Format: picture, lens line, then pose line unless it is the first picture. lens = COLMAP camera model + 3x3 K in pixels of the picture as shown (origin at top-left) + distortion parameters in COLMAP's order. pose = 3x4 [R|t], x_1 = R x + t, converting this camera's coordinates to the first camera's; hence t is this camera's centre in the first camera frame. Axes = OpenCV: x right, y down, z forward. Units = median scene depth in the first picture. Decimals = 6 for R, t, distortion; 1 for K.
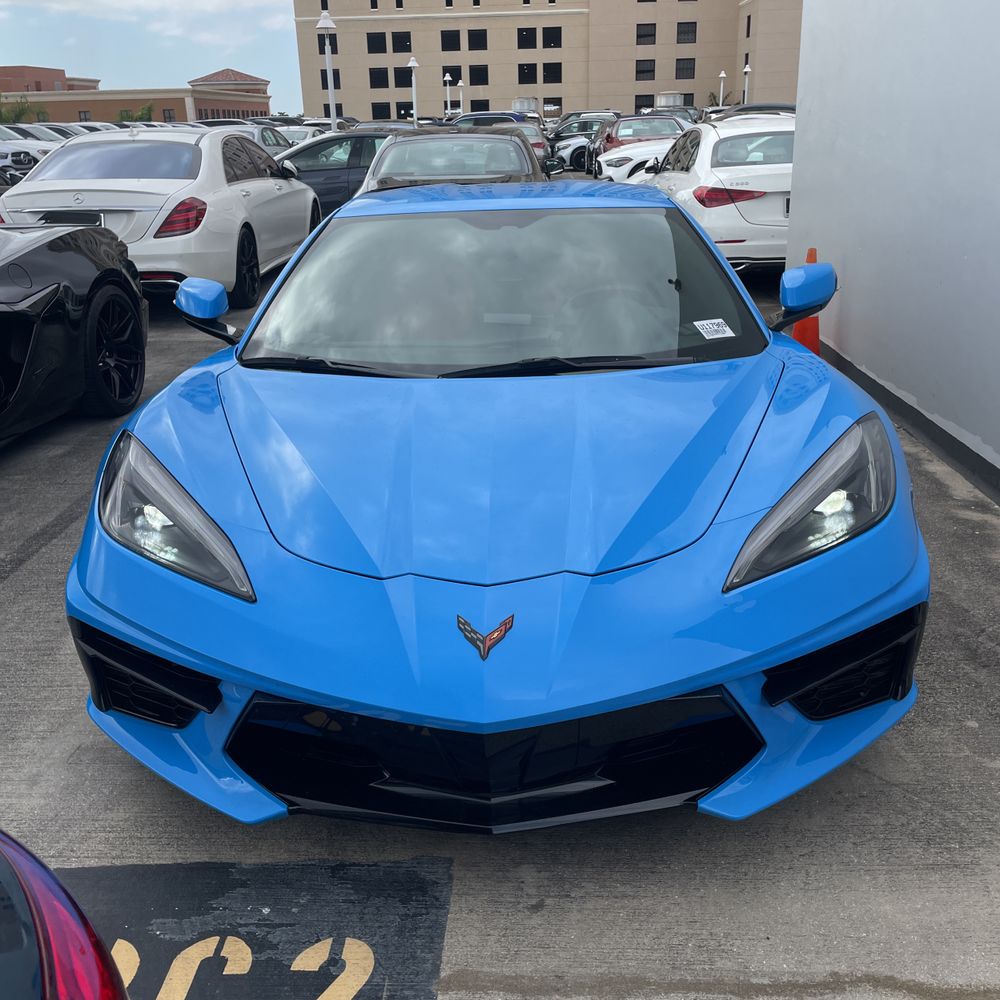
lens RADIAL K [[1015.1, 0, 501.1], [0, 1015.1, 512.5], [0, 0, 1]] dist [0.070800, -0.082231]
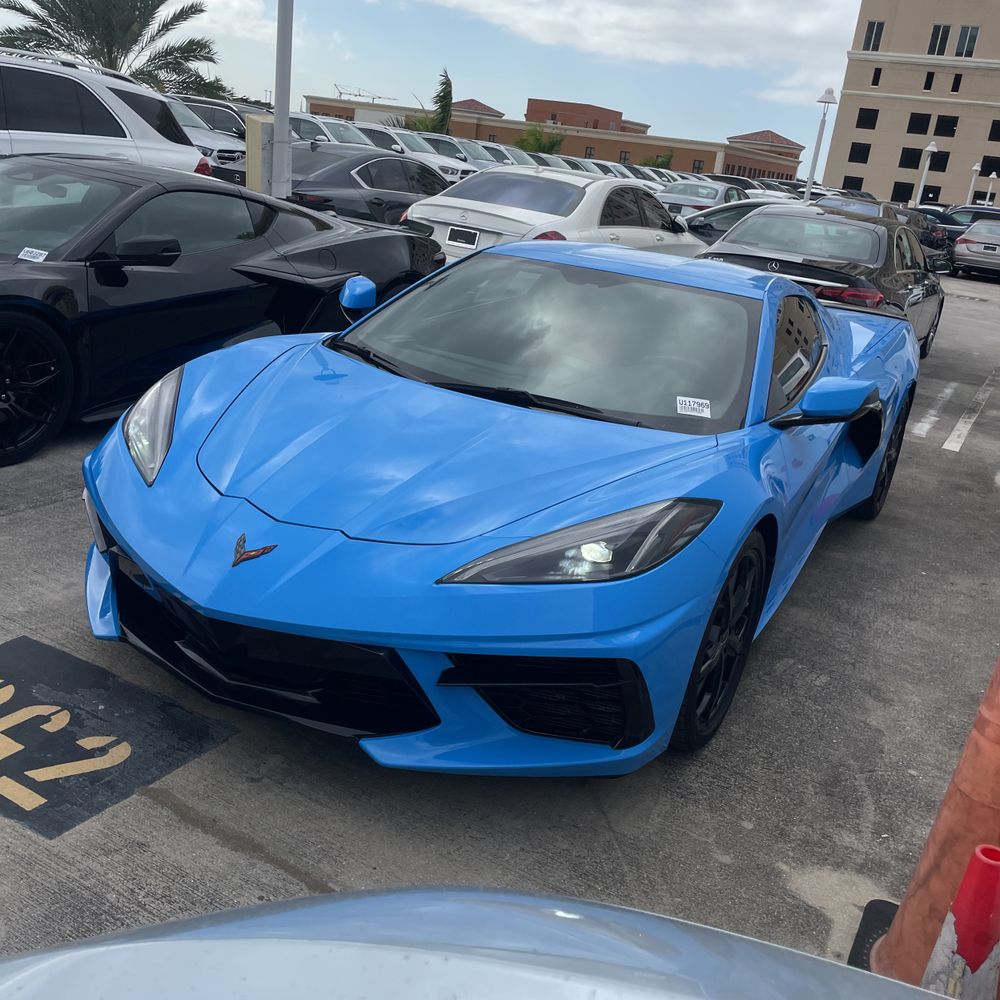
lens RADIAL K [[1003.5, 0, 499.7], [0, 1003.5, 519.8], [0, 0, 1]] dist [0.072515, -0.090947]
pose [[0.873165, 0.285601, -0.394987, 0.136770], [-0.301388, 0.953224, 0.022990, -0.008137], [0.383077, 0.098970, 0.918399, -0.012381]]
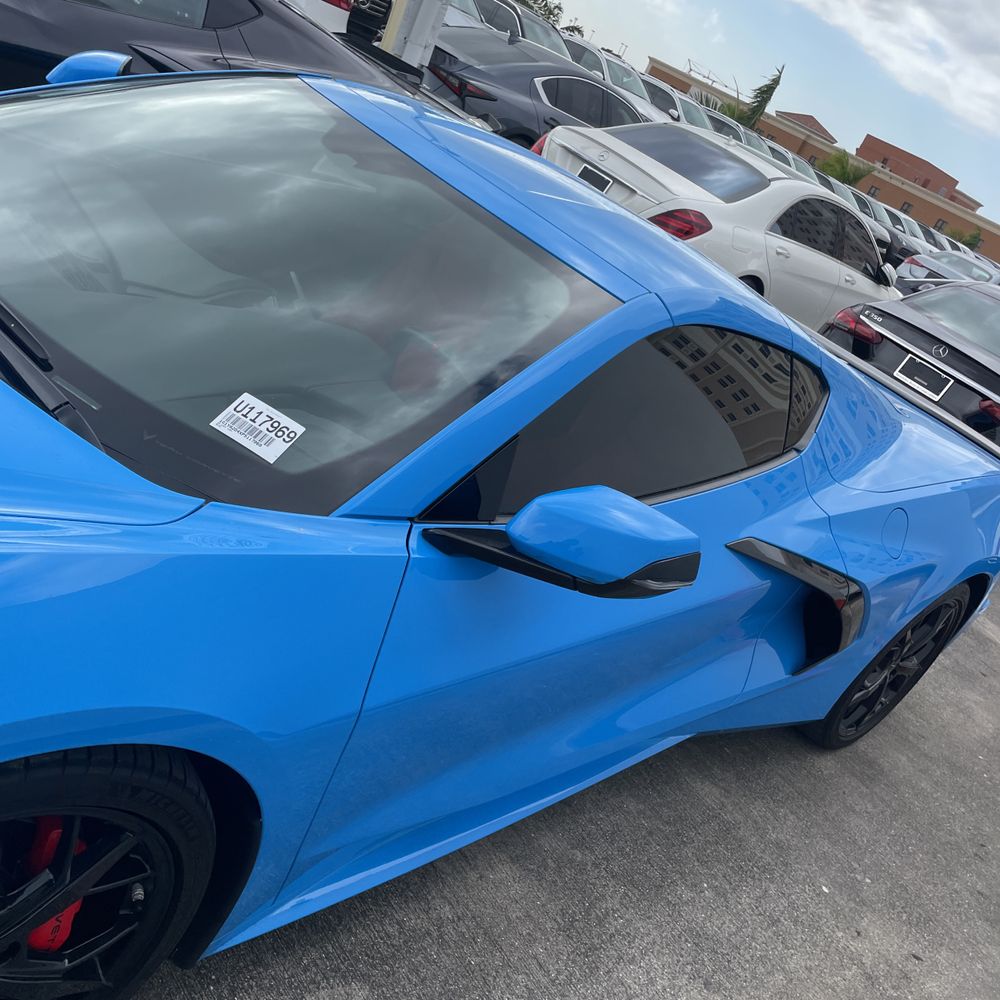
lens RADIAL K [[1000.2, 0, 500.0], [0, 1000.2, 500.0], [0, 0, 1]] dist [0.085975, -0.112039]
pose [[0.609872, 0.596166, -0.522151, 0.154549], [-0.644411, 0.756561, 0.111132, -0.079152], [0.461292, 0.268703, 0.845581, 0.186380]]
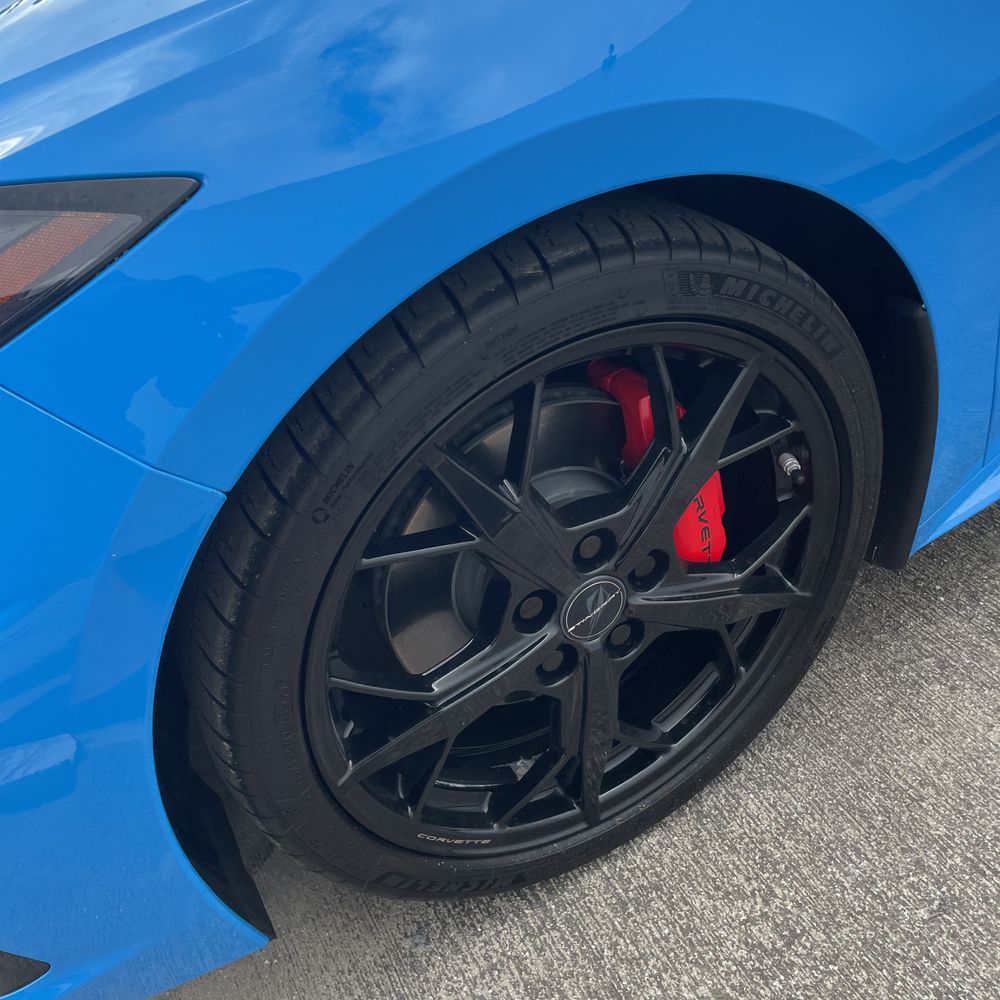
lens RADIAL K [[1000.2, 0, 500.0], [0, 1000.2, 500.0], [0, 0, 1]] dist [0.085975, -0.112039]
pose [[0.504468, 0.485839, -0.713774, 0.143008], [-0.129431, 0.859882, 0.493812, -0.037772], [0.853674, -0.156728, 0.496666, 0.218036]]
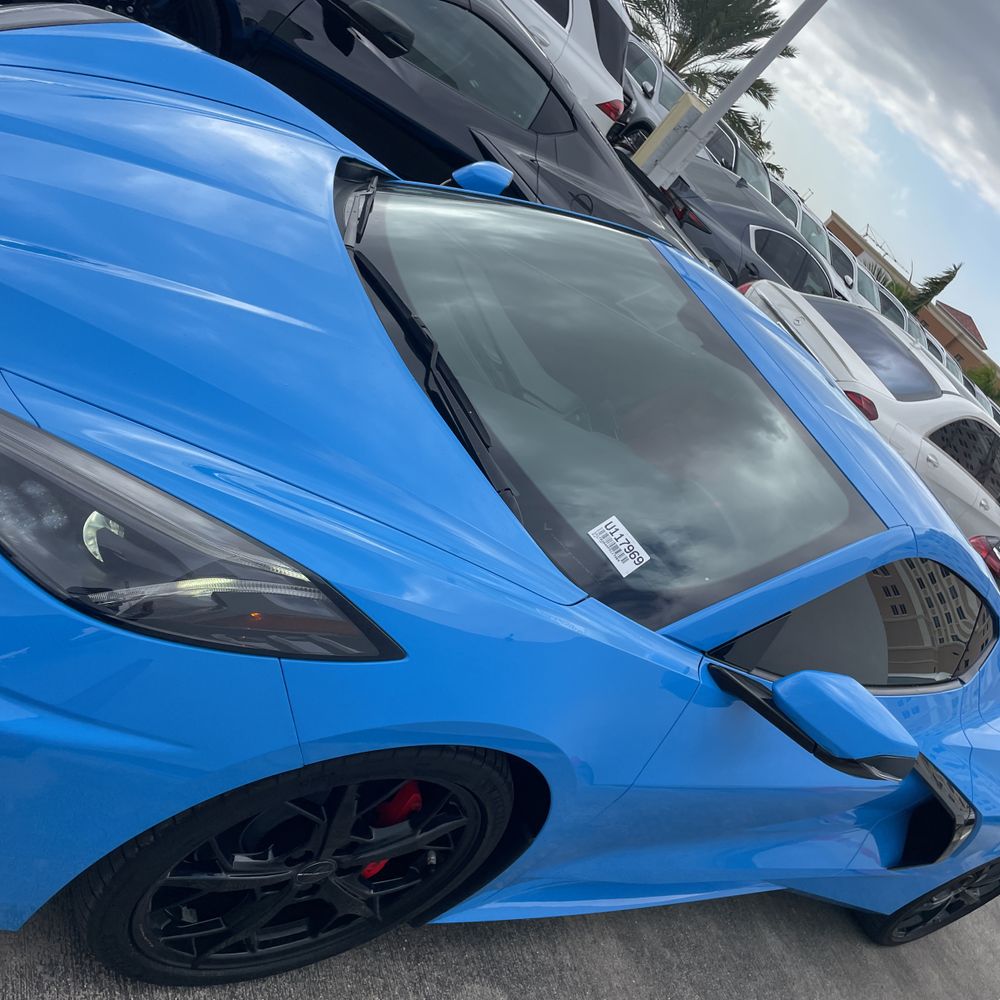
lens RADIAL K [[1002.1, 0, 496.3], [0, 1002.1, 490.8], [0, 0, 1]] dist [0.084318, -0.105850]
pose [[0.346476, 0.723003, -0.597680, 0.149145], [-0.857470, 0.502472, 0.110754, -0.056669], [0.380393, 0.474119, 0.794048, 0.130864]]
